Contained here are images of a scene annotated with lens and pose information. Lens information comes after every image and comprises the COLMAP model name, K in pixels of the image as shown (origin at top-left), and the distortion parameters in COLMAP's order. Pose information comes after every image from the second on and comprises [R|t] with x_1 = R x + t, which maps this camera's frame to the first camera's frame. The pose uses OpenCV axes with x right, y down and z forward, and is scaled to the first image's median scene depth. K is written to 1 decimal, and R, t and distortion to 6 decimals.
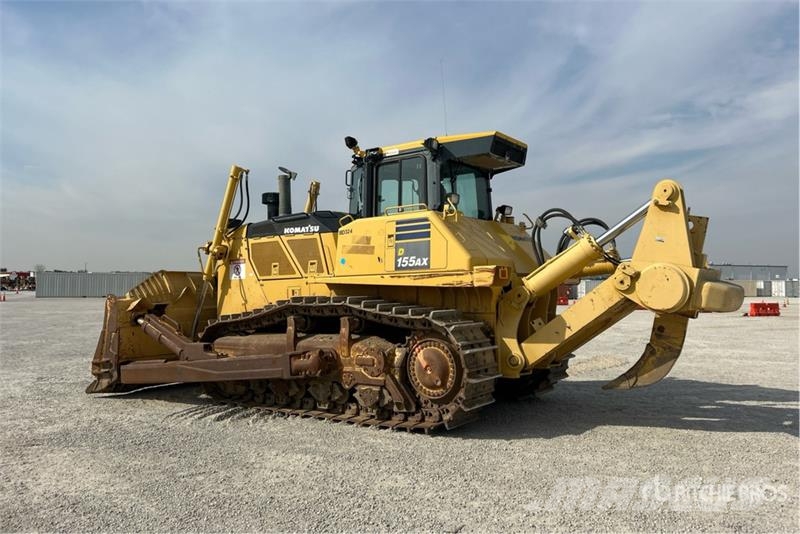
lens RADIAL K [[605.5, 0, 406.1], [0, 605.5, 260.9], [0, 0, 1]] dist [0.137781, -0.309957]
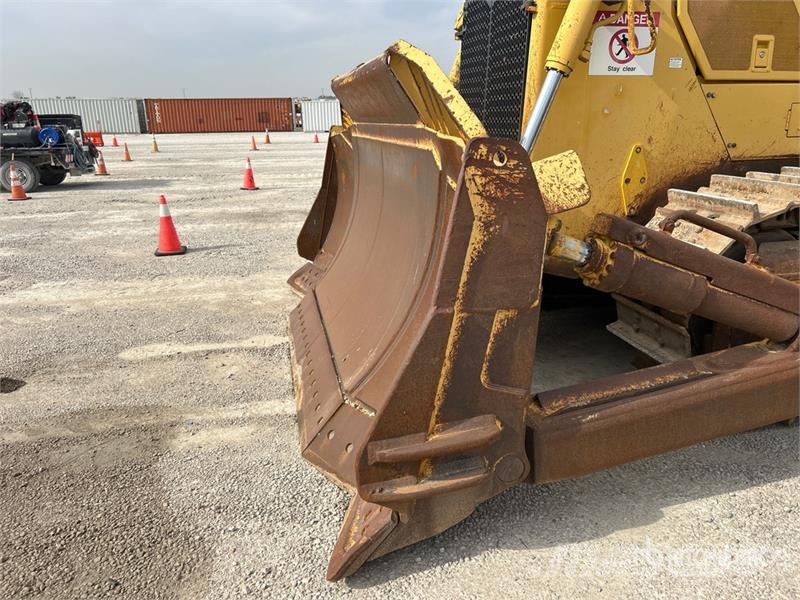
lens RADIAL K [[606.1, 0, 400.0], [0, 606.1, 300.0], [0, 0, 1]] dist [0.036793, -0.033080]
pose [[0.662543, -0.193171, 0.723686, -0.853169], [-0.044785, 0.954228, 0.295710, 0.073704], [-0.747683, -0.228331, 0.623566, 1.152376]]
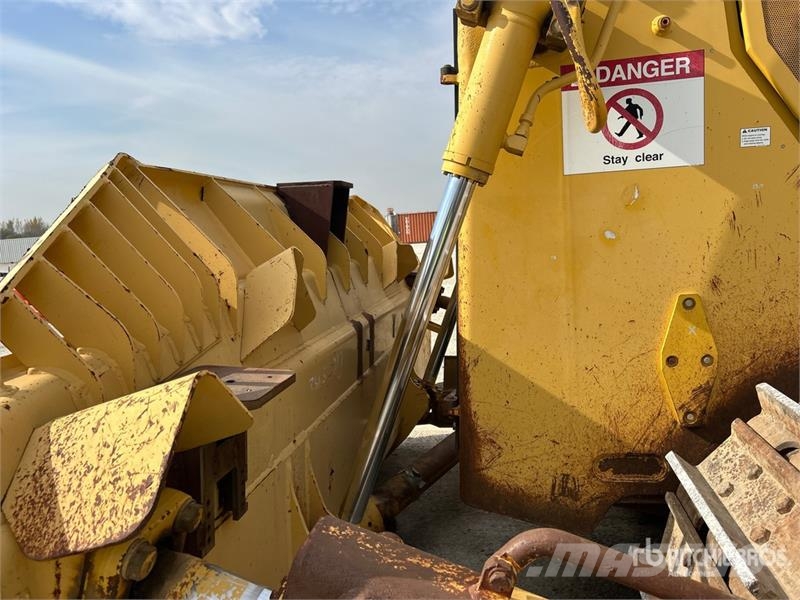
lens RADIAL K [[597.7, 0, 402.6], [0, 597.7, 293.3], [0, 0, 1]] dist [0.069786, -0.079581]
pose [[0.903724, -0.071931, 0.422030, -0.565821], [0.016670, 0.990949, 0.133201, 0.055911], [-0.427791, -0.113341, 0.896743, 1.168314]]
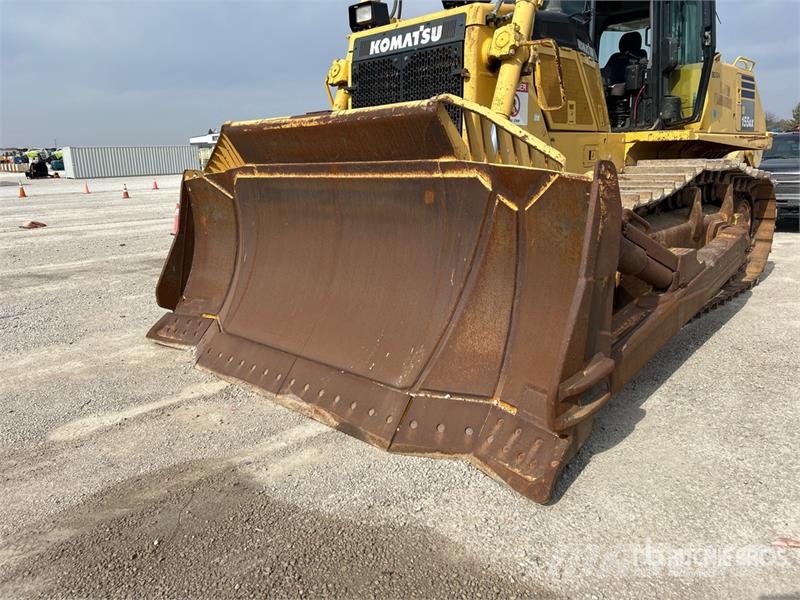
lens RADIAL K [[608.6, 0, 405.4], [0, 608.6, 294.0], [0, 0, 1]] dist [0.037316, -0.039533]
pose [[0.129251, -0.185562, 0.974095, -1.050233], [-0.024009, 0.981461, 0.190151, 0.095805], [-0.991321, -0.047964, 0.122400, 1.381010]]
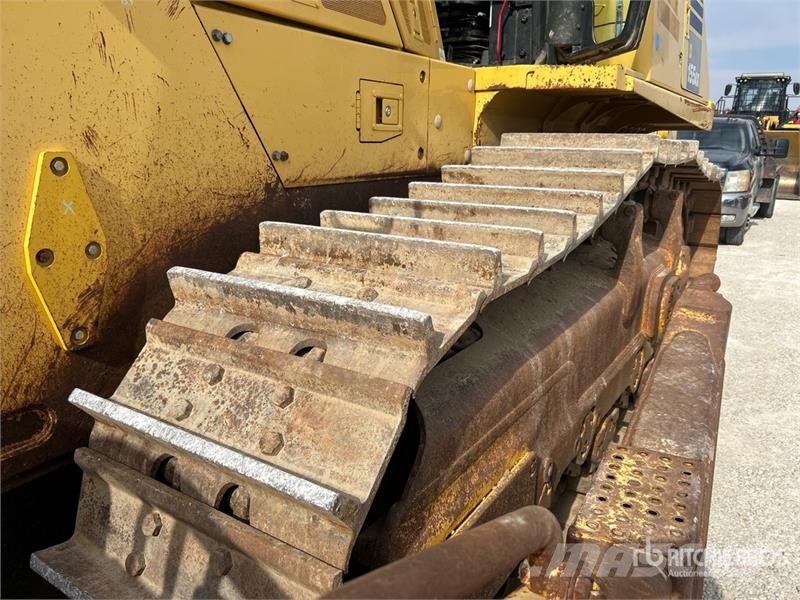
lens RADIAL K [[608.6, 0, 405.4], [0, 608.6, 294.0], [0, 0, 1]] dist [0.037316, -0.039533]
pose [[-0.063577, -0.215274, 0.974482, -0.530334], [-0.060824, 0.975478, 0.211526, 0.087874], [-0.996122, -0.045824, -0.075111, 1.257463]]
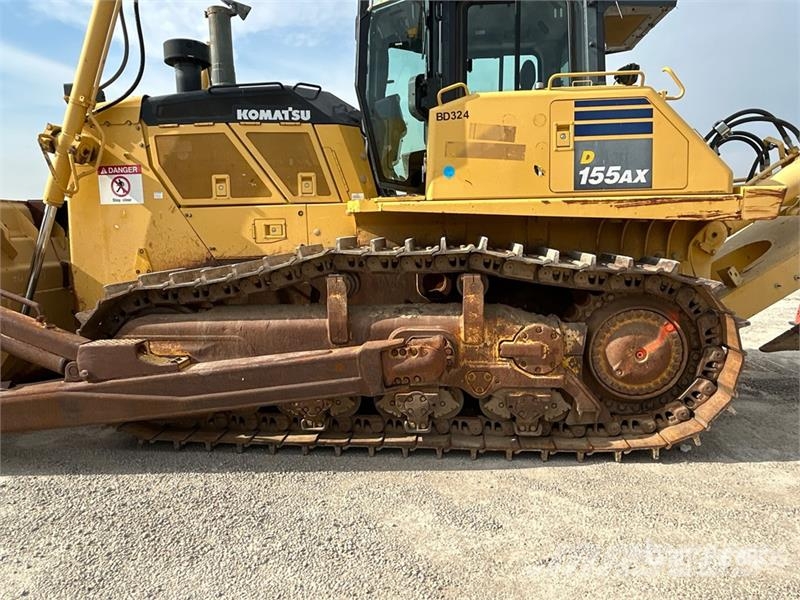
lens RADIAL K [[548.8, 0, 400.0], [0, 548.8, 300.0], [0, 0, 1]] dist [-0.001354, -0.003377]
pose [[0.864593, -0.056576, 0.499278, -0.418973], [-0.028507, 0.986518, 0.161152, 0.038478], [-0.501664, -0.153564, 0.851323, 0.628495]]
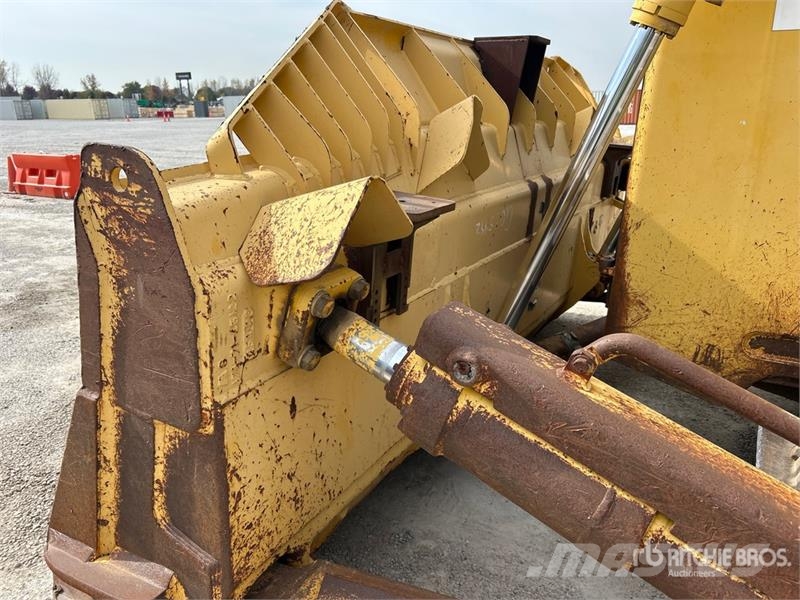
lens RADIAL K [[597.7, 0, 402.6], [0, 597.7, 293.3], [0, 0, 1]] dist [0.069786, -0.079581]
pose [[0.994253, -0.001949, 0.107036, -0.561576], [-0.033819, 0.942914, 0.331314, 0.064354], [-0.101571, -0.333030, 0.937430, 1.133024]]
